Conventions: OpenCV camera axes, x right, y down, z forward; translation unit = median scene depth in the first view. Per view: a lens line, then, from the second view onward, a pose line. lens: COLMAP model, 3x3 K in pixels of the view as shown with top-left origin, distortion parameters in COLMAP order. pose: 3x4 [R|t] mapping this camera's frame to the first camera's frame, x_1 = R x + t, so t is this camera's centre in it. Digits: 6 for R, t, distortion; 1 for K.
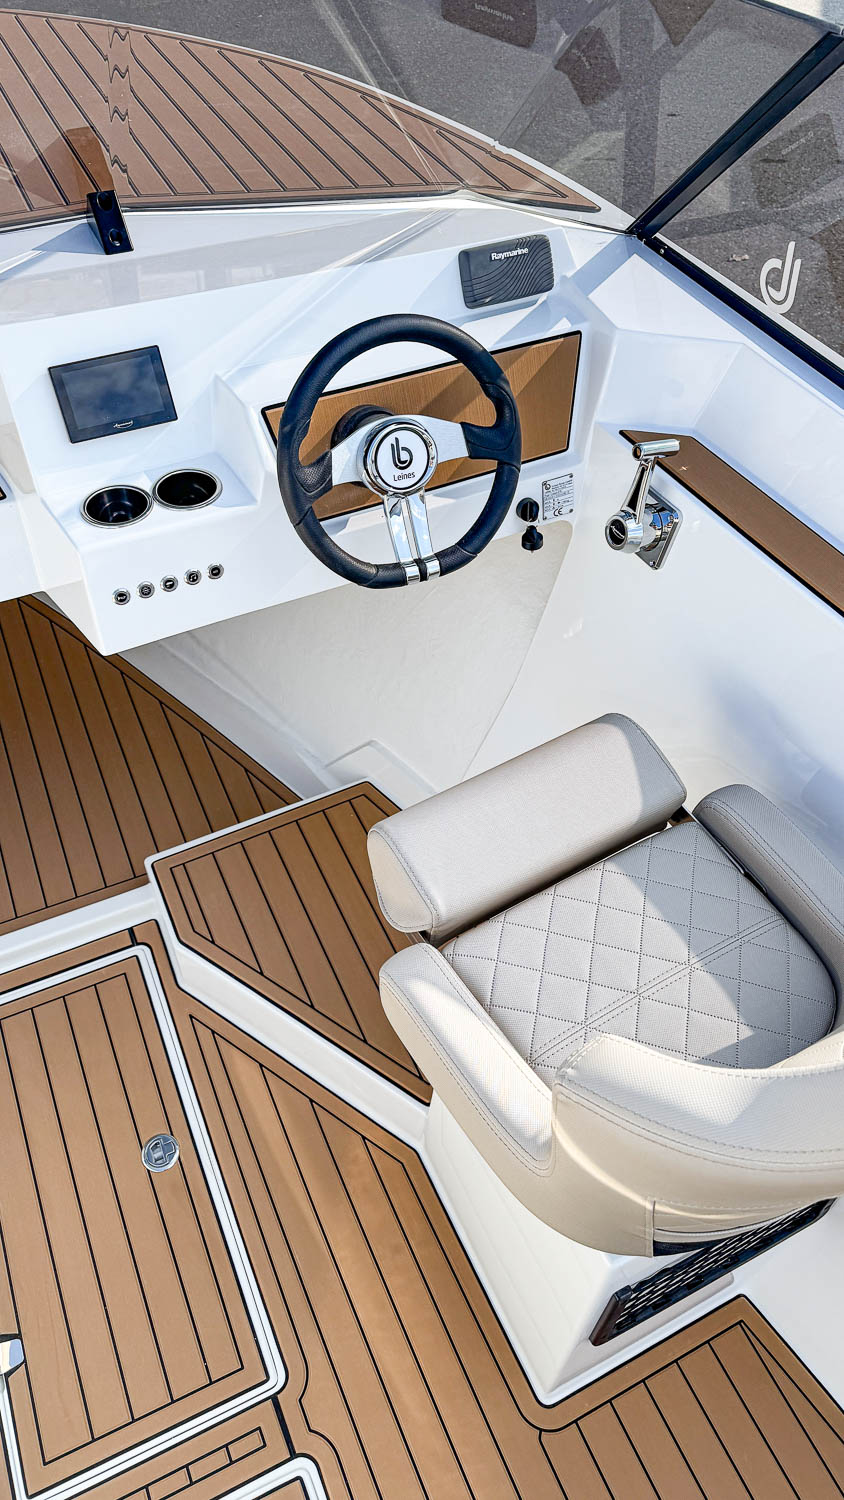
lens RADIAL K [[1025.4, 0, 428.0], [0, 1025.4, 758.8], [0, 0, 1]] dist [0.113434, -0.157507]
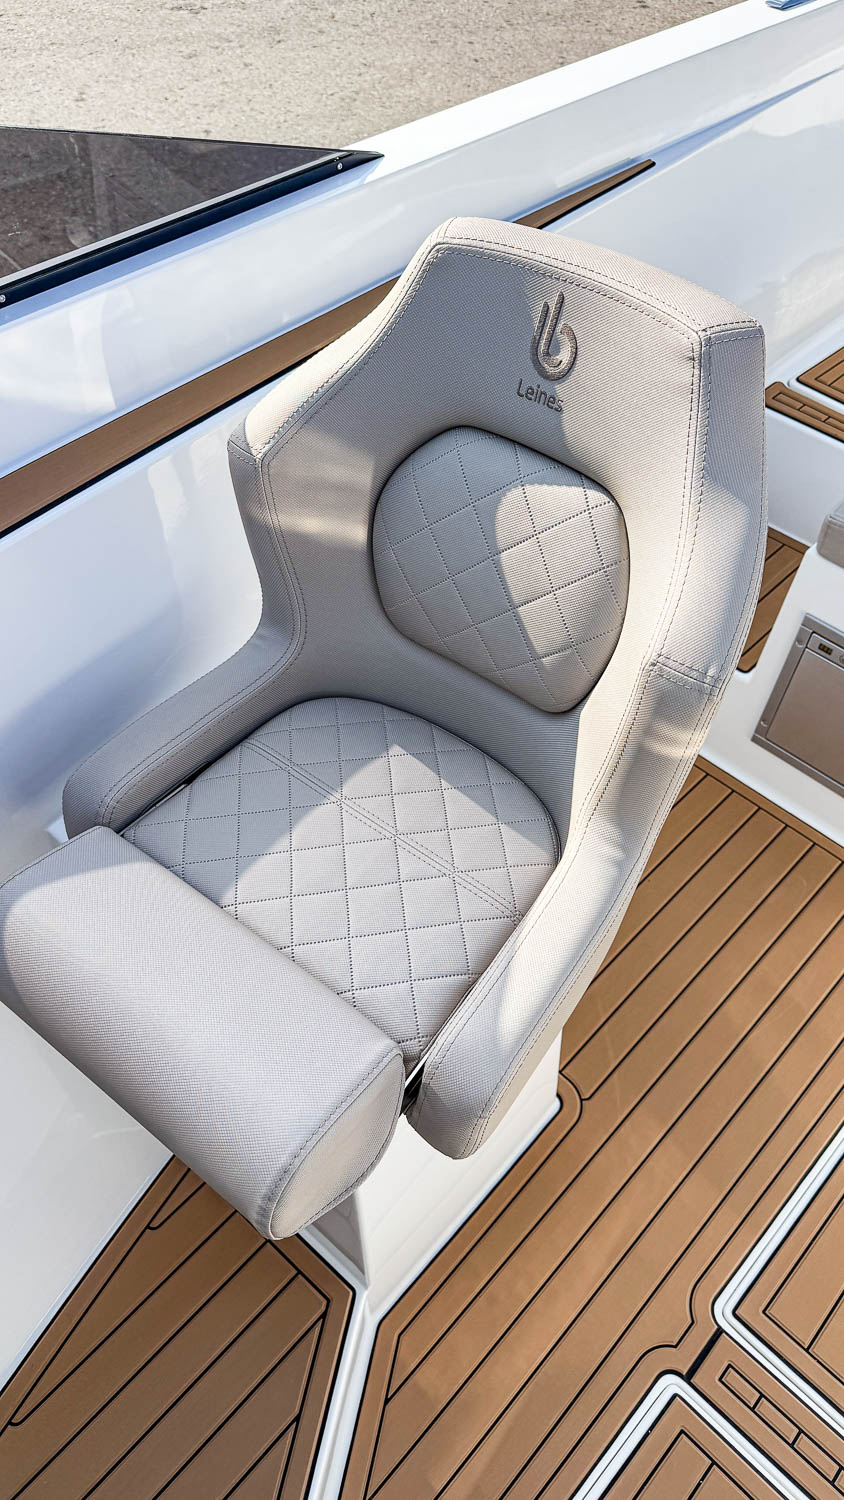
lens RADIAL K [[1090.2, 0, 423.6], [0, 1090.2, 741.6], [0, 0, 1]] dist [0.025122, -0.000957]
pose [[-0.354581, -0.715728, 0.601669, -0.305827], [0.681795, 0.242440, 0.690202, -0.415154], [-0.639865, 0.654947, 0.402016, 0.506625]]
